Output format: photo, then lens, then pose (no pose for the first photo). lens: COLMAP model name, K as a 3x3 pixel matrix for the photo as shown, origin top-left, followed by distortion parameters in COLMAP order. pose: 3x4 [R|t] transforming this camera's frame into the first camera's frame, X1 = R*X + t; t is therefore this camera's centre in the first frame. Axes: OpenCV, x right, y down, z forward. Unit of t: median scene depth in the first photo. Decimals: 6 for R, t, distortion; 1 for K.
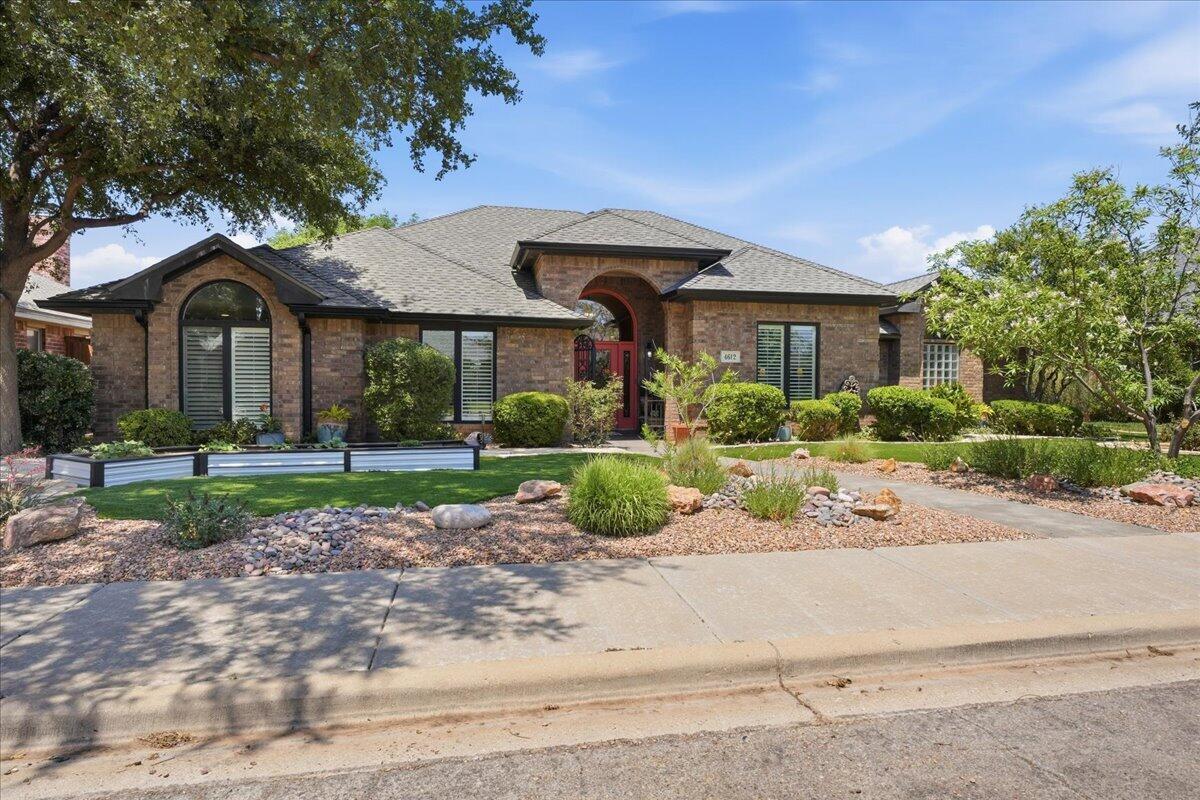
lens RADIAL K [[717.0, 0, 606.3], [0, 717.0, 404.4], [0, 0, 1]] dist [0.001477, -0.000703]
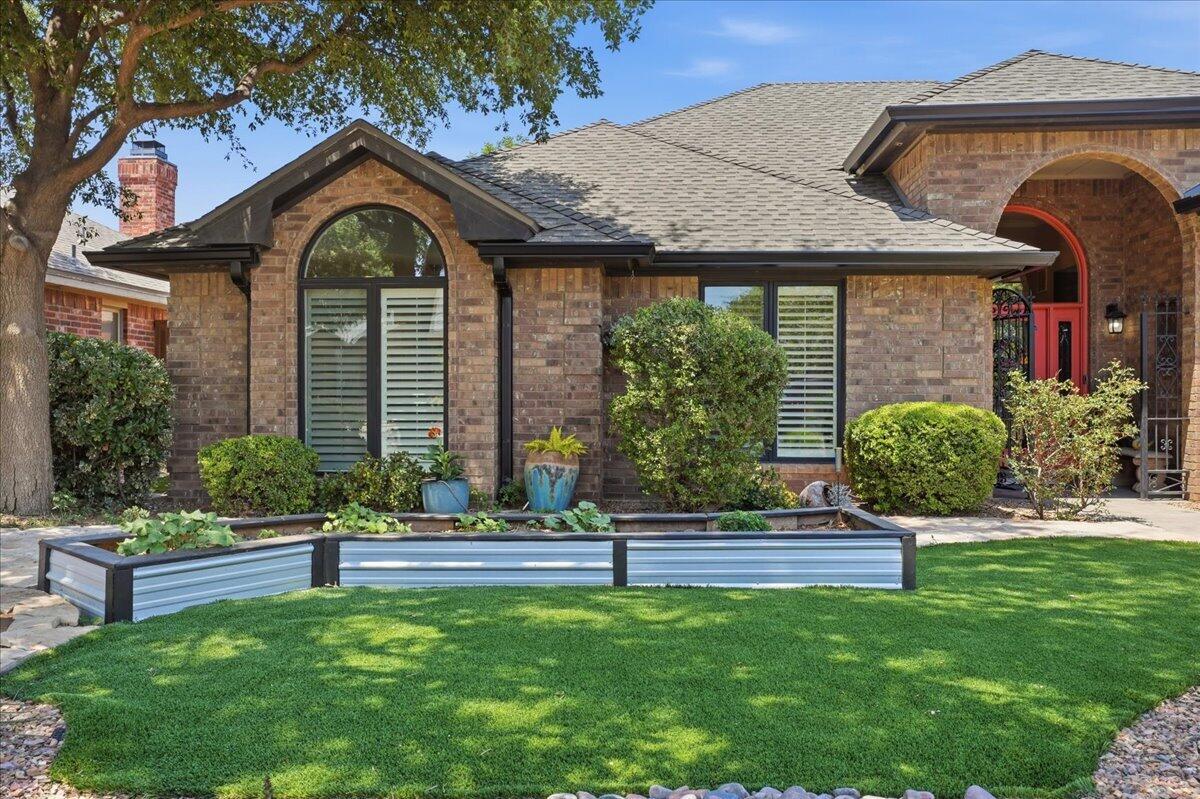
lens RADIAL K [[966.8, 0, 560.7], [0, 966.8, 397.5], [0, 0, 1]] dist [-0.005336, 0.009799]
pose [[0.958333, -0.004316, -0.285622, -0.150254], [-0.000704, 0.999847, -0.017470, -0.008240], [0.285654, 0.016943, 0.958183, 0.276355]]
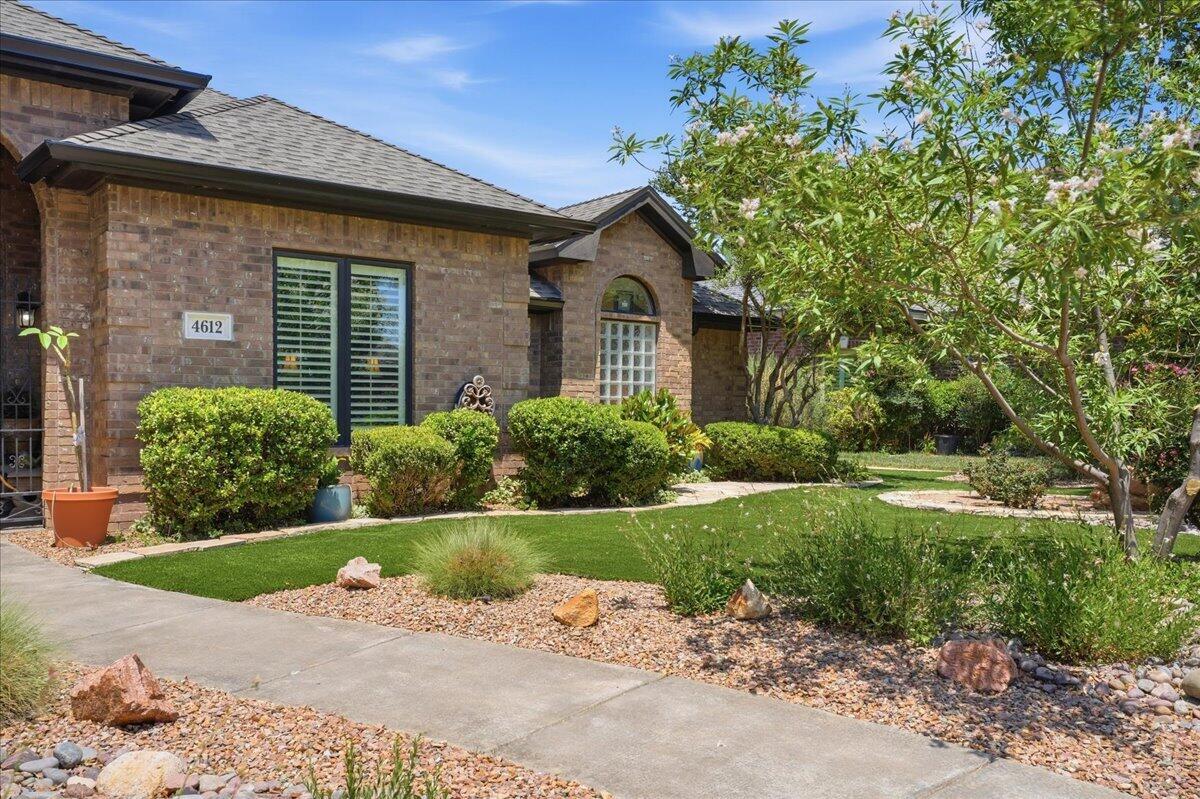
lens RADIAL K [[985.8, 0, 599.7], [0, 985.8, 429.7], [0, 0, 1]] dist [-0.006360, -0.001495]
pose [[0.895346, -0.009130, 0.445277, 0.127566], [0.004513, 0.999925, 0.011429, -0.011162], [-0.445347, -0.008224, 0.895320, 0.394483]]
